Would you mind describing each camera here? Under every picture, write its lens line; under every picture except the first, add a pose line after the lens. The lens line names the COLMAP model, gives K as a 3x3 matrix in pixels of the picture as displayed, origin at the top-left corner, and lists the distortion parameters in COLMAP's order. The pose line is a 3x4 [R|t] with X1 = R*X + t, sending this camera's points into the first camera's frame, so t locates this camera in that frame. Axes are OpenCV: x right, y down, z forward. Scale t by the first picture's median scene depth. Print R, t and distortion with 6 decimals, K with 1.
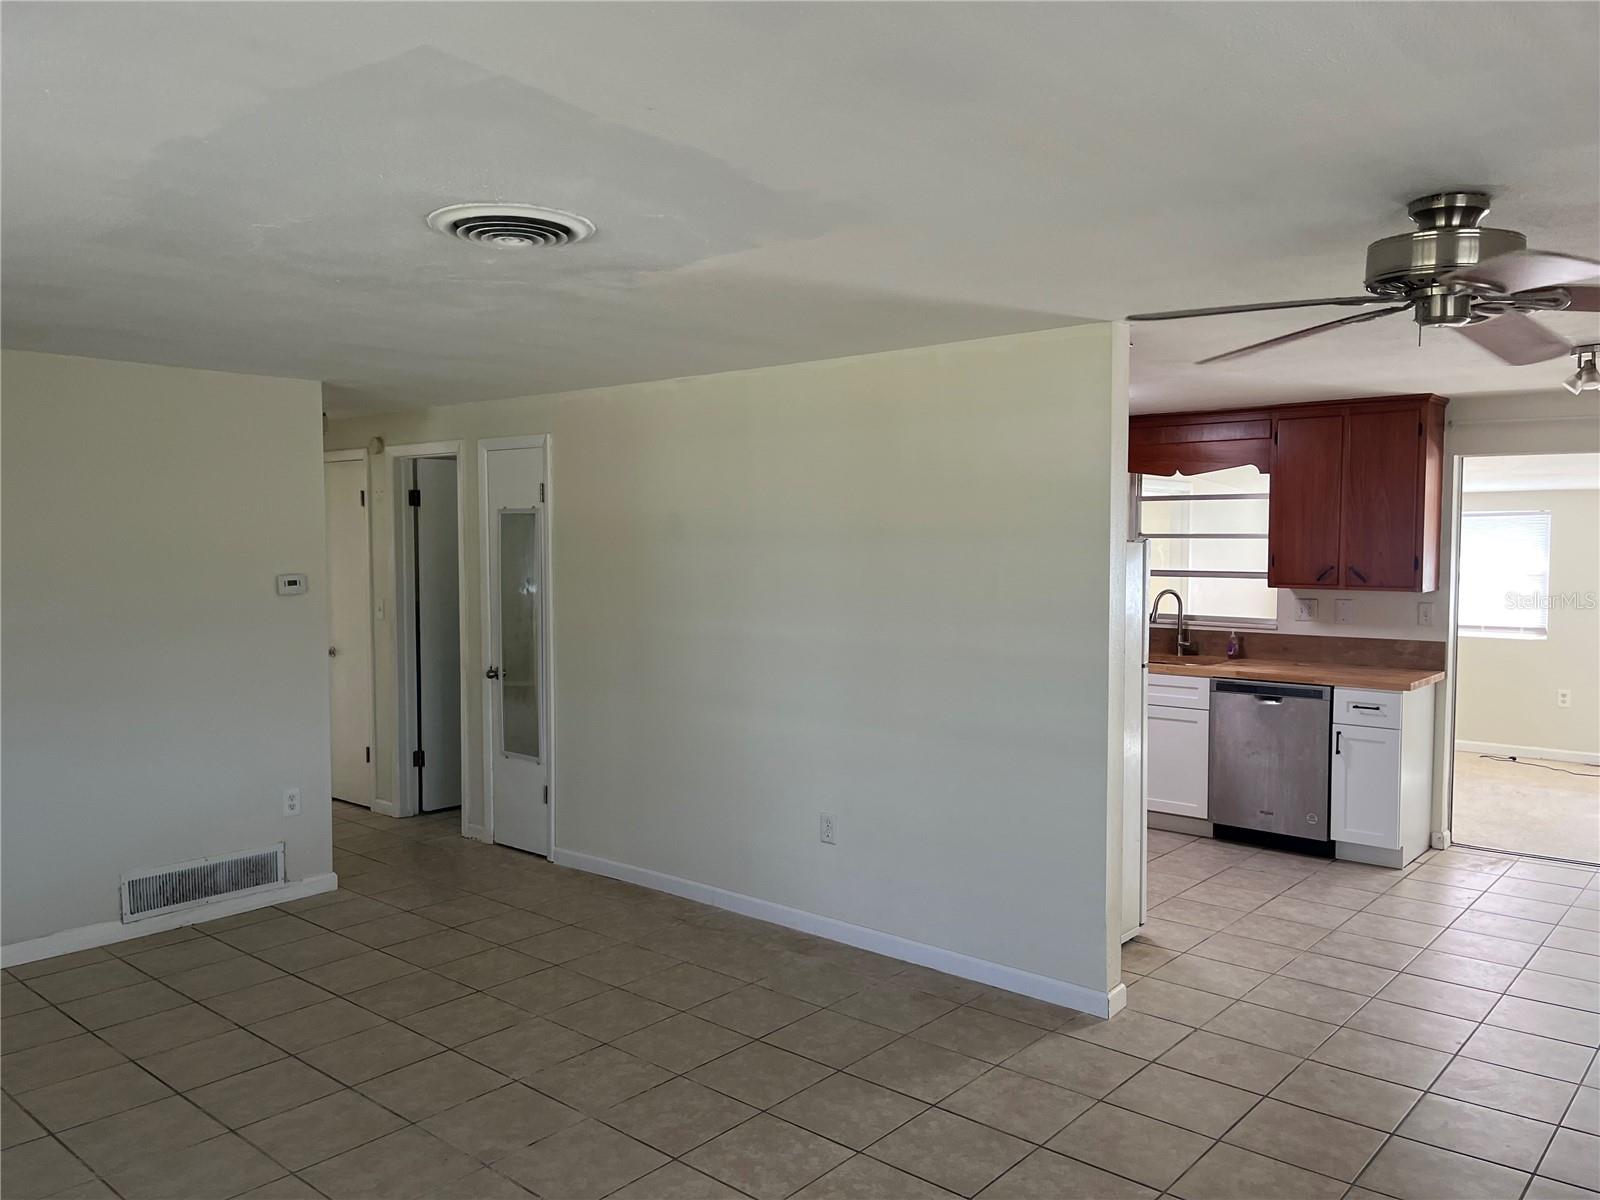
lens RADIAL K [[1214.2, 0, 803.0], [0, 1214.2, 600.6], [0, 0, 1]] dist [0.055750, -0.074077]
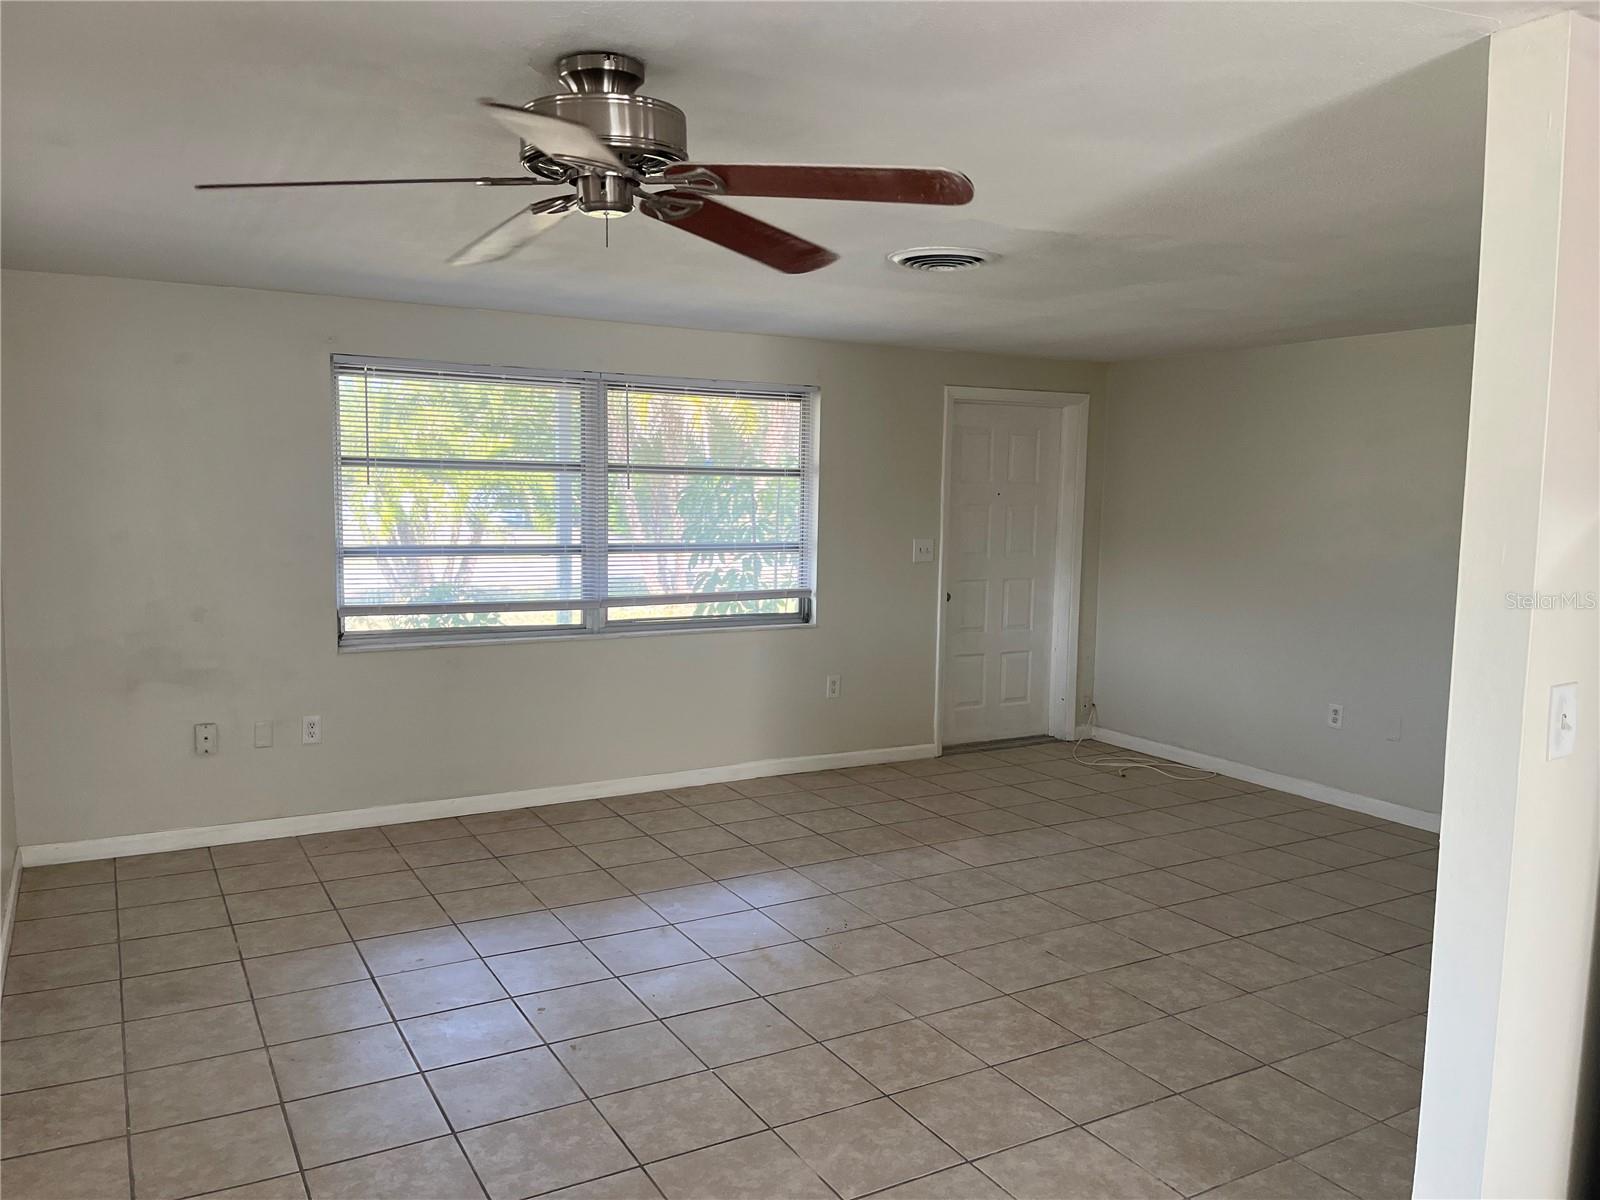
lens RADIAL K [[1214.2, 0, 802.9], [0, 1214.2, 601.1], [0, 0, 1]] dist [0.055750, -0.074077]
pose [[-0.335389, 0.090089, -0.937762, 0.973212], [-0.061822, 0.991167, 0.117330, -0.054942], [0.940049, 0.097326, -0.326857, 1.068622]]
